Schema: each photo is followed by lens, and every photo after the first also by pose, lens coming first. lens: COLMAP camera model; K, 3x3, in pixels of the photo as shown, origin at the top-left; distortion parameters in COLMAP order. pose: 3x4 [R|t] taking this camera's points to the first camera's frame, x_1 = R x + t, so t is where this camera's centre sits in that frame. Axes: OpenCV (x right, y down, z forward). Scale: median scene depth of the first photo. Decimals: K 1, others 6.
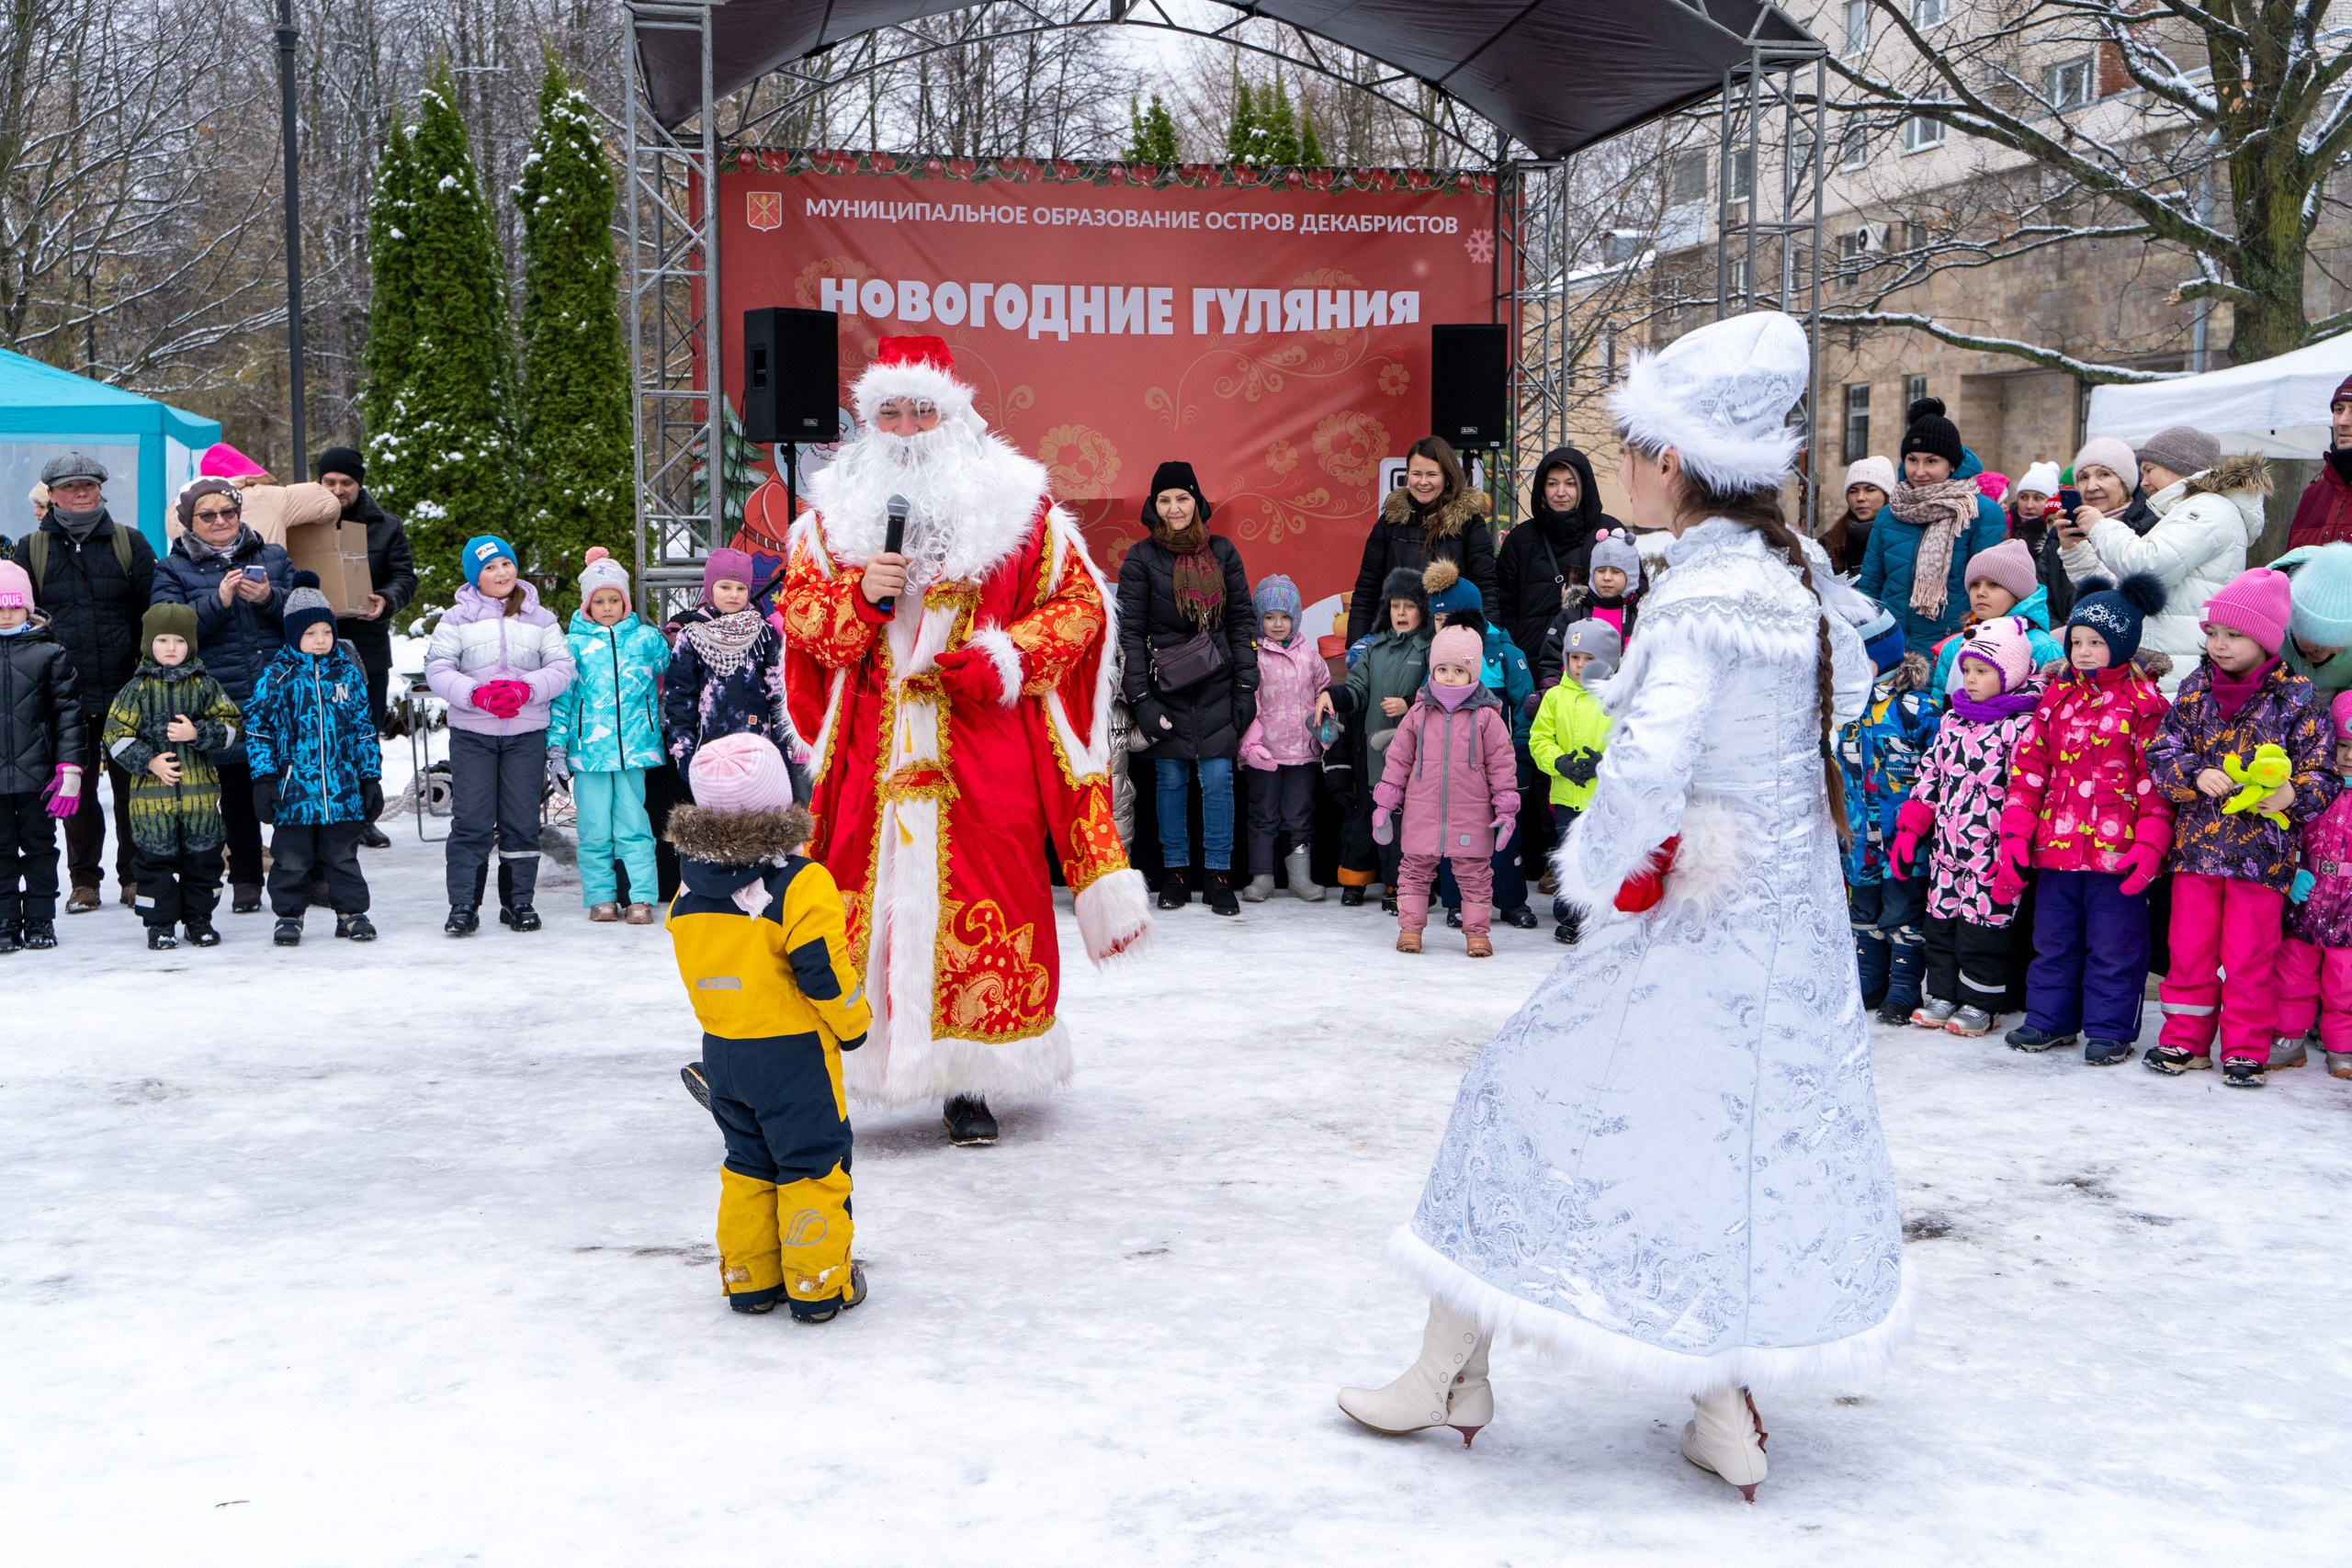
lens RADIAL K [[2315.7, 0, 1177.2], [0, 2315.7, 788.6], [0, 0, 1]] dist [0.005111, 0.000000]
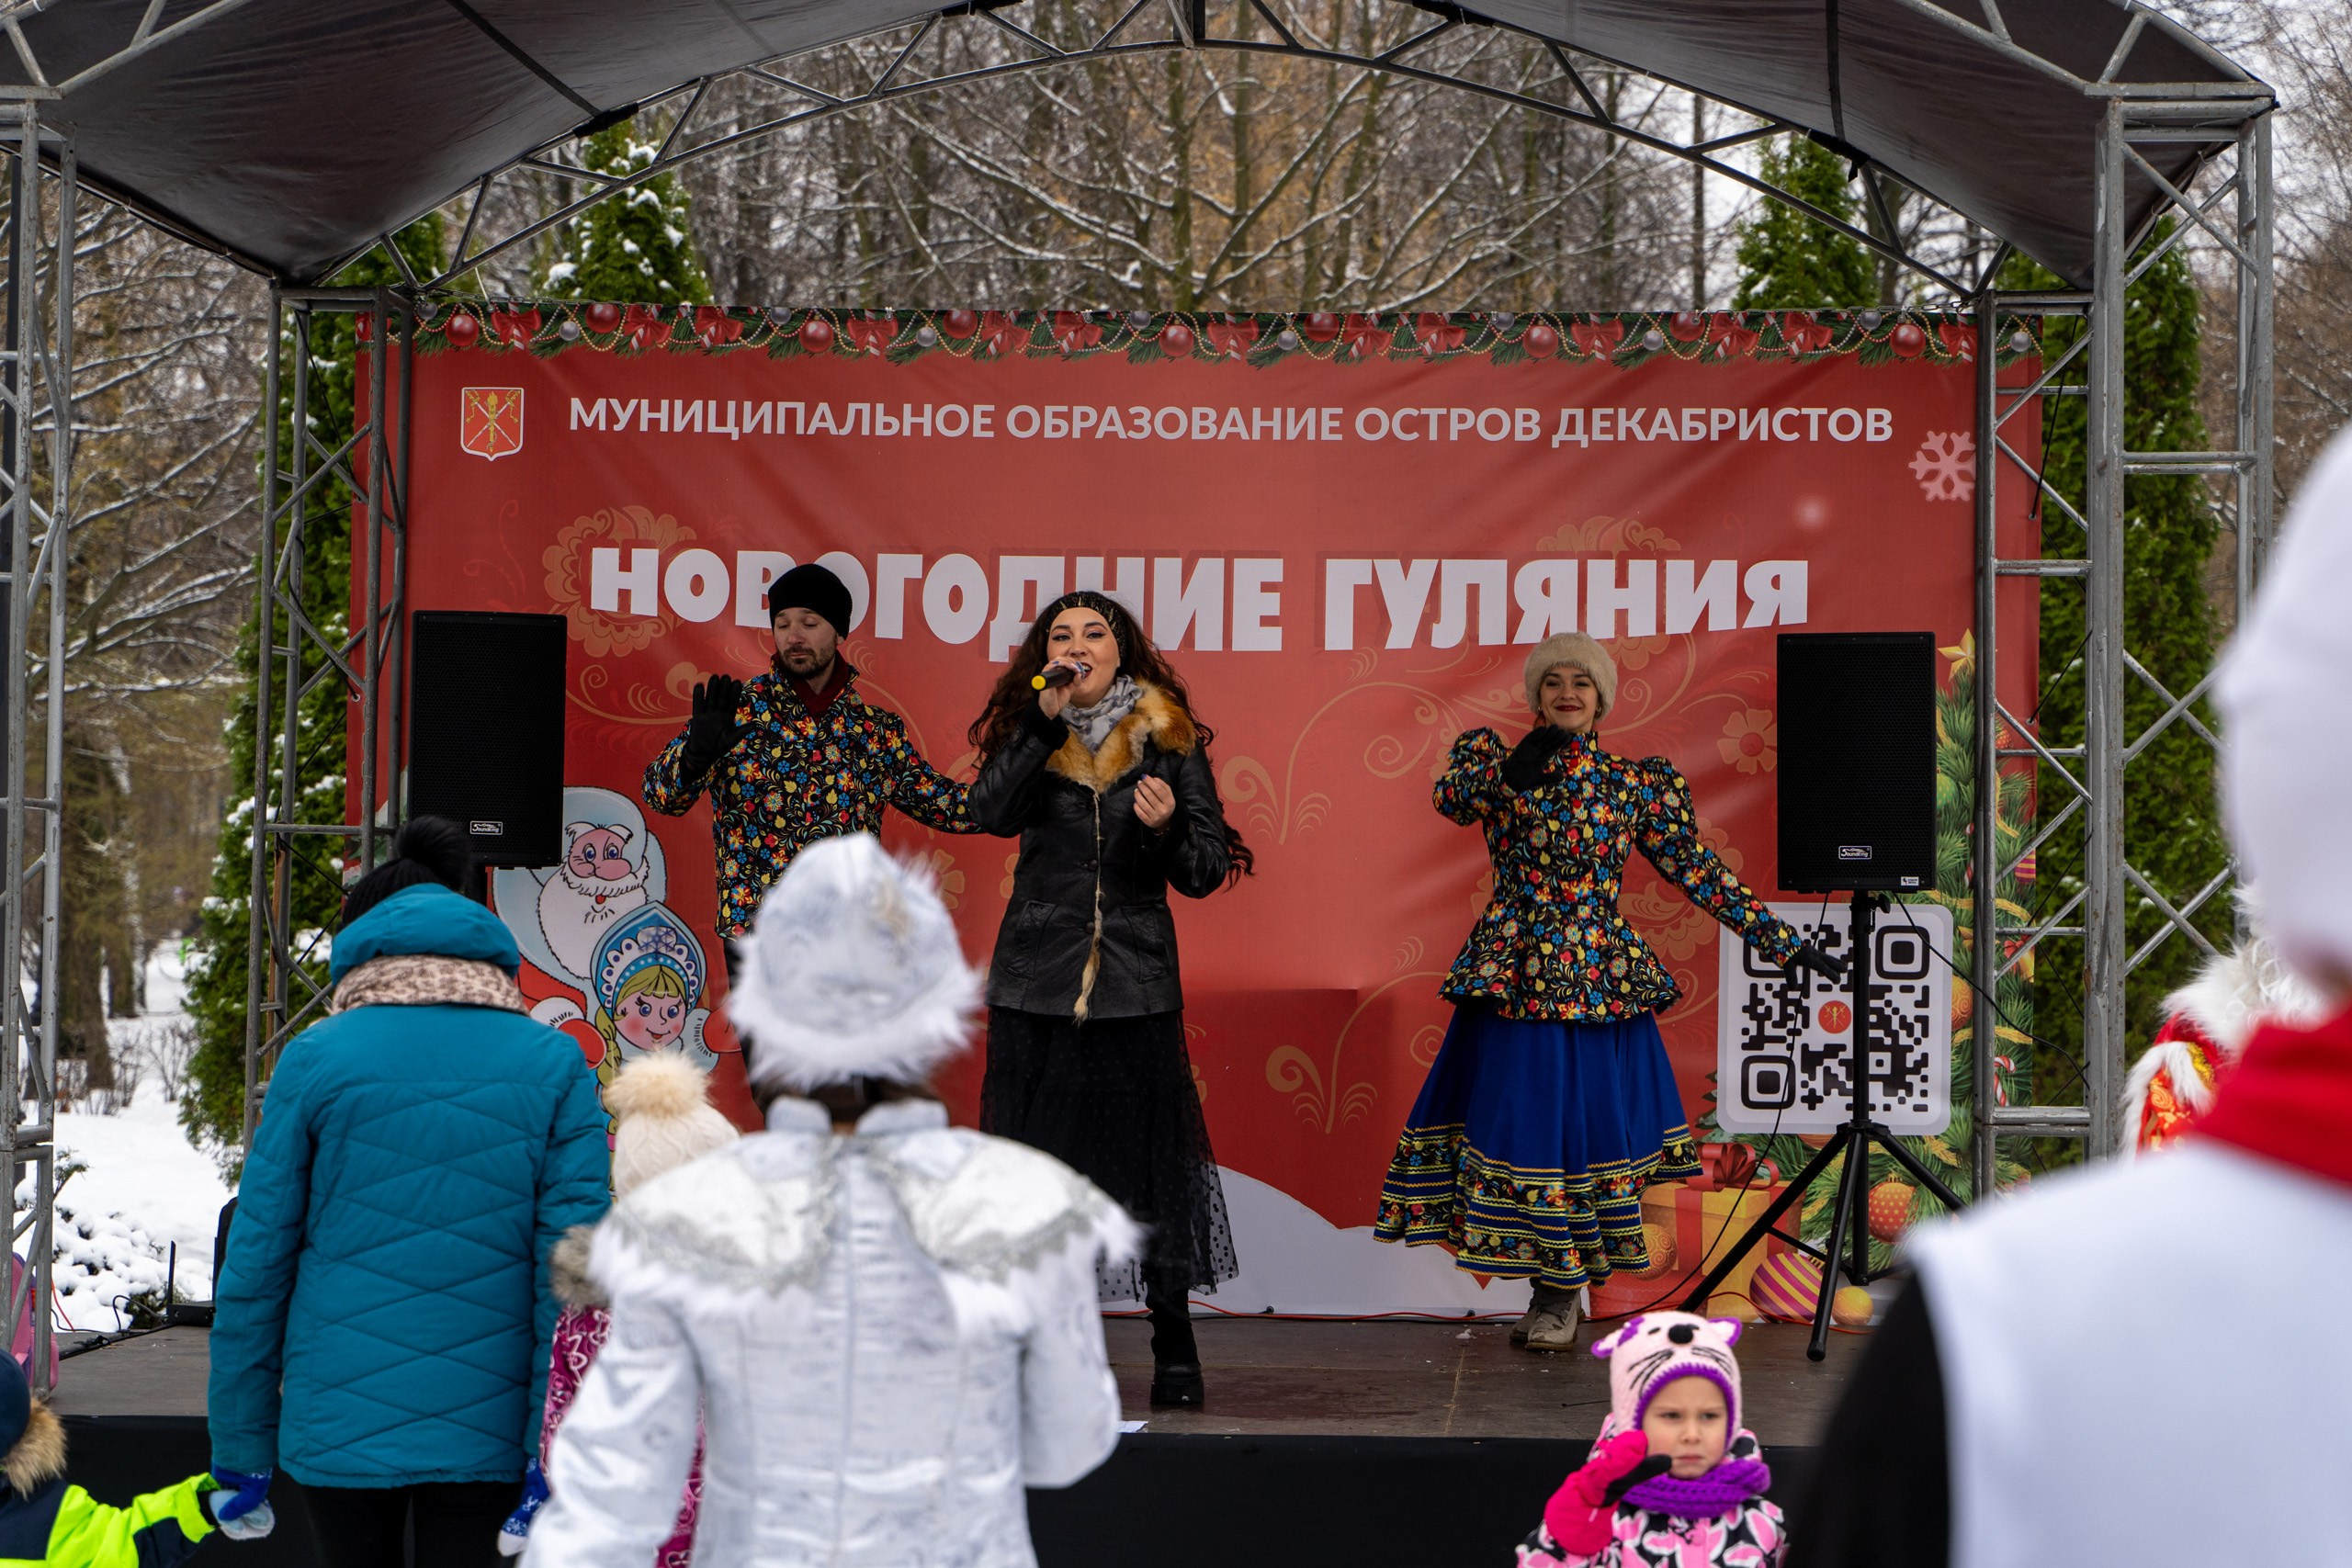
lens RADIAL K [[5005.5, 0, 1172.5], [0, 5005.5, 801.8], [0, 0, 1]] dist [0.013277, 0.000000]
pose [[0.962485, 0.007374, -0.271234, 0.262012], [-0.045099, 0.990074, -0.133117, -0.020871], [0.267560, 0.140356, 0.953264, -0.019352]]
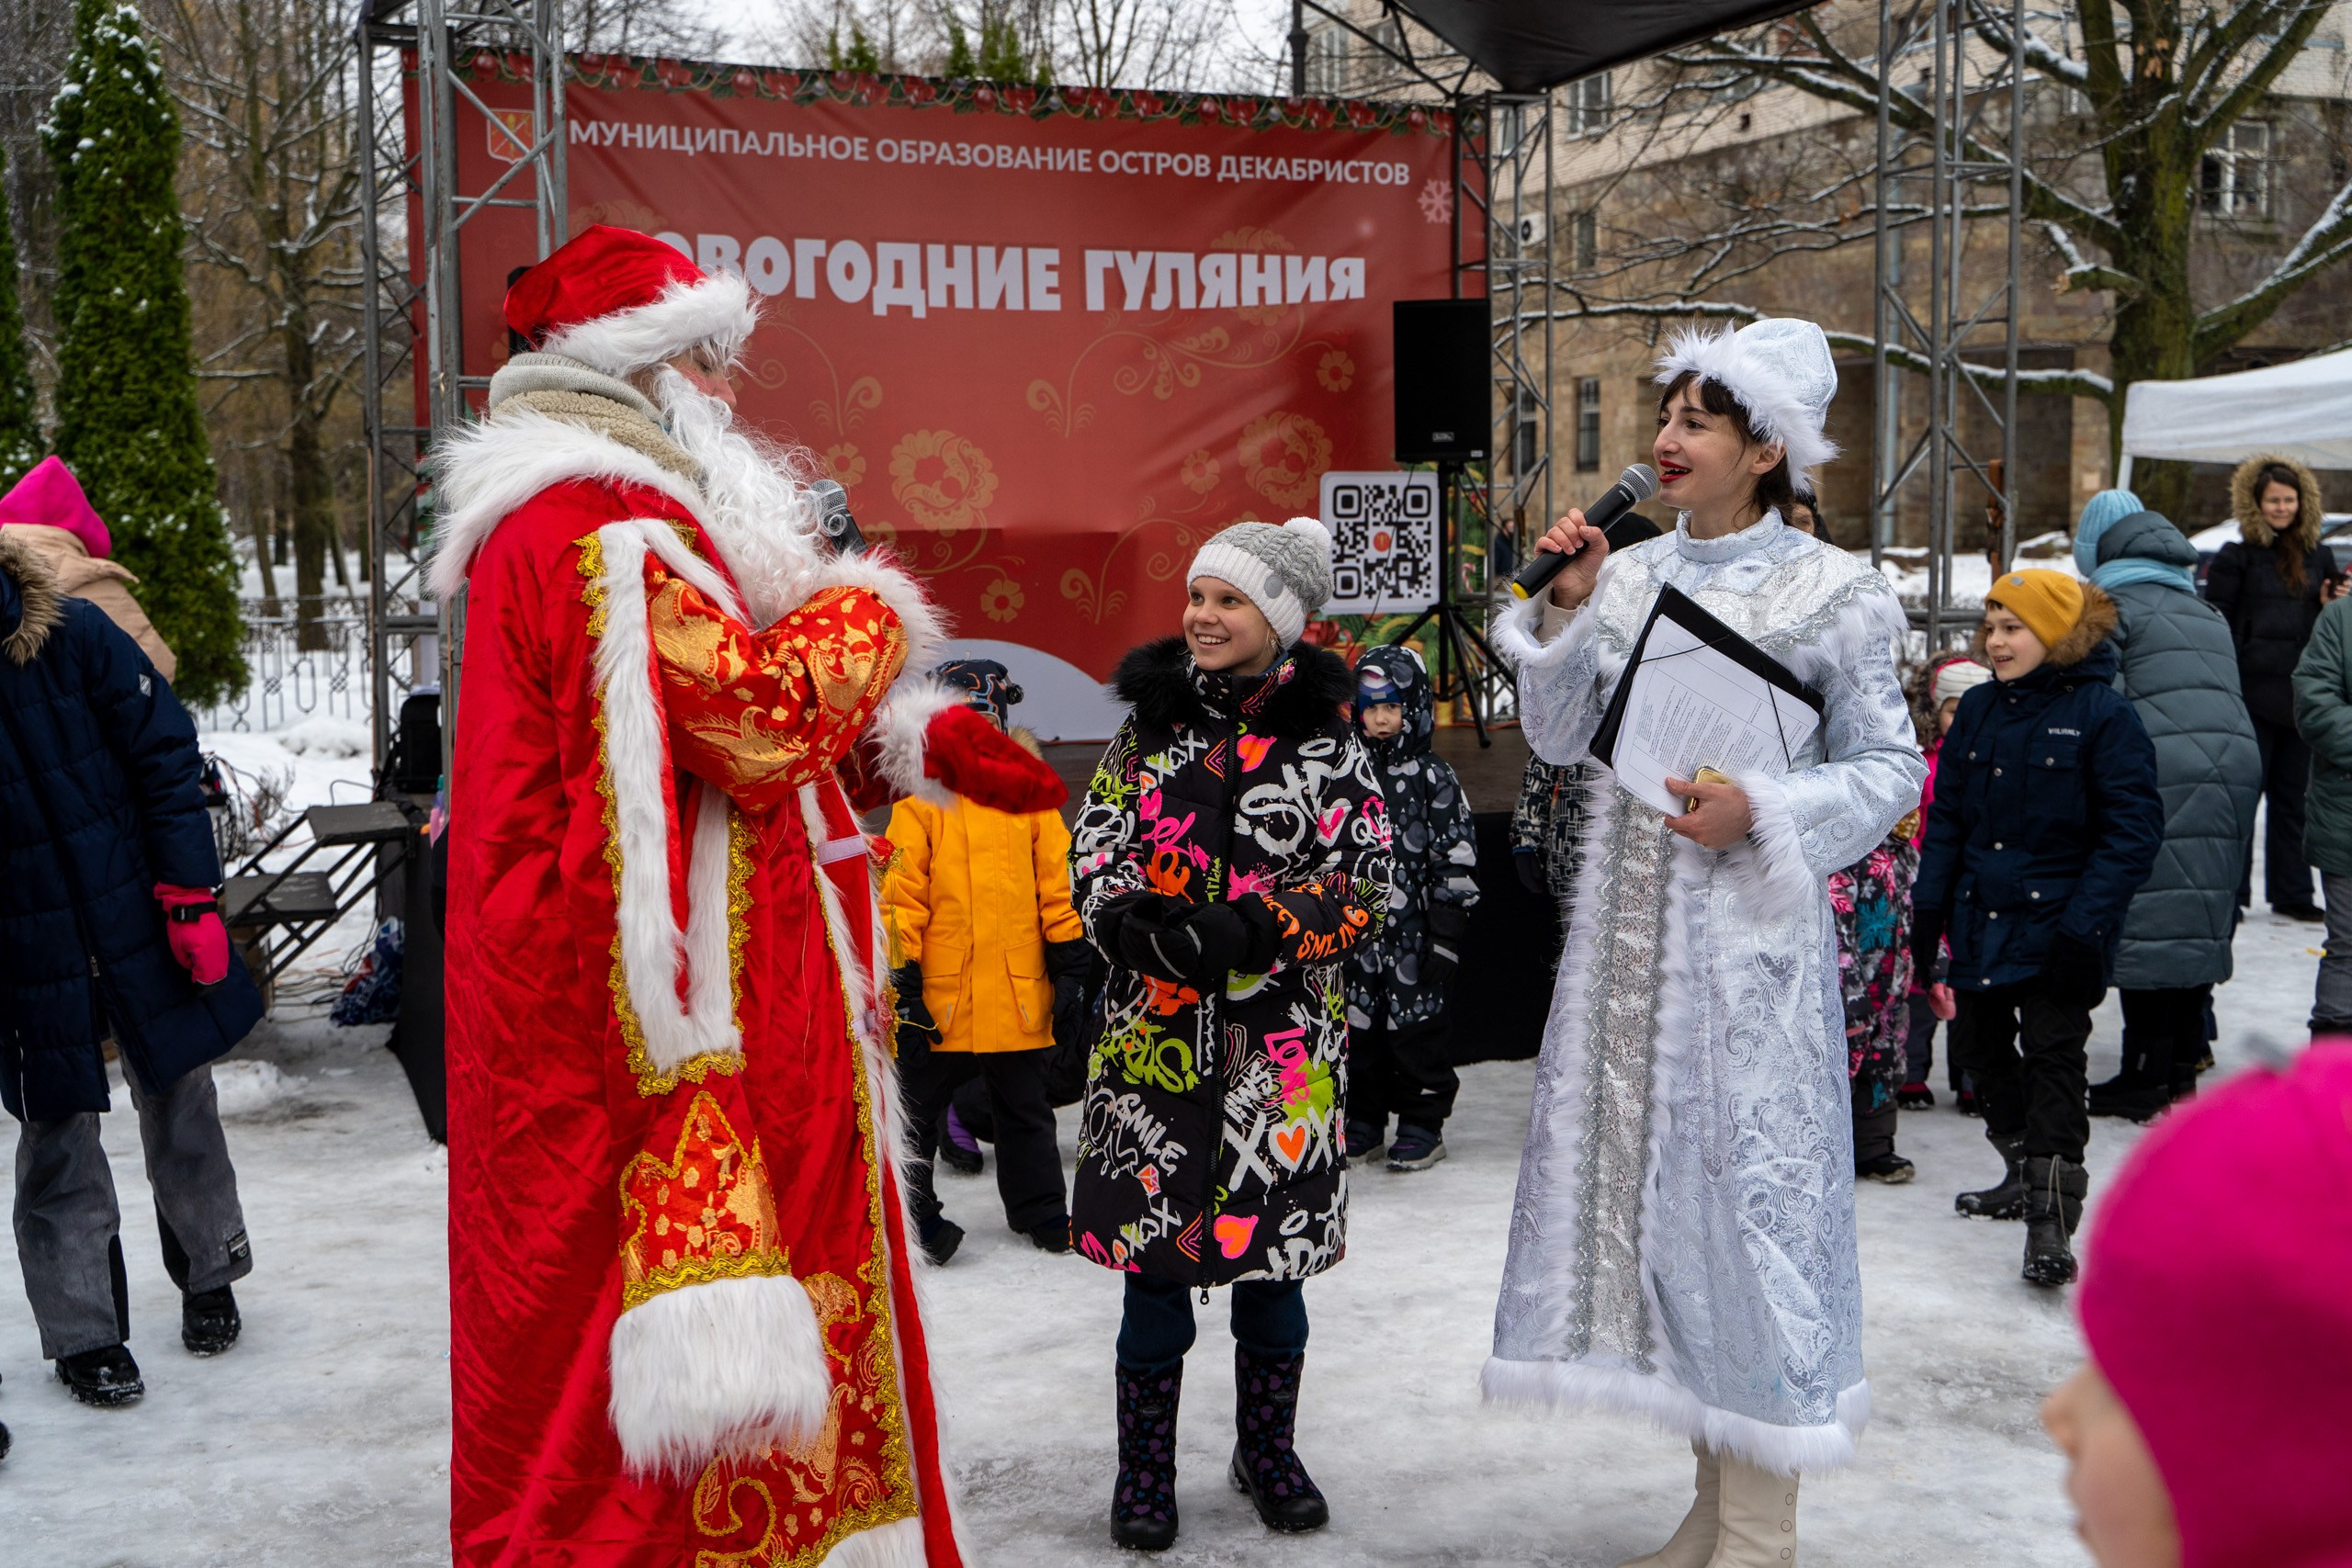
lens RADIAL K [[2512.4, 0, 1167.6], [0, 2512.4, 794.9], [0, 0, 1]] dist [-0.002930, 0.000000]
pose [[0.984672, -0.026390, 0.172410, -0.111525], [0.028526, 0.999544, -0.009927, -0.028493], [-0.172069, 0.014693, 0.984975, 0.185673]]
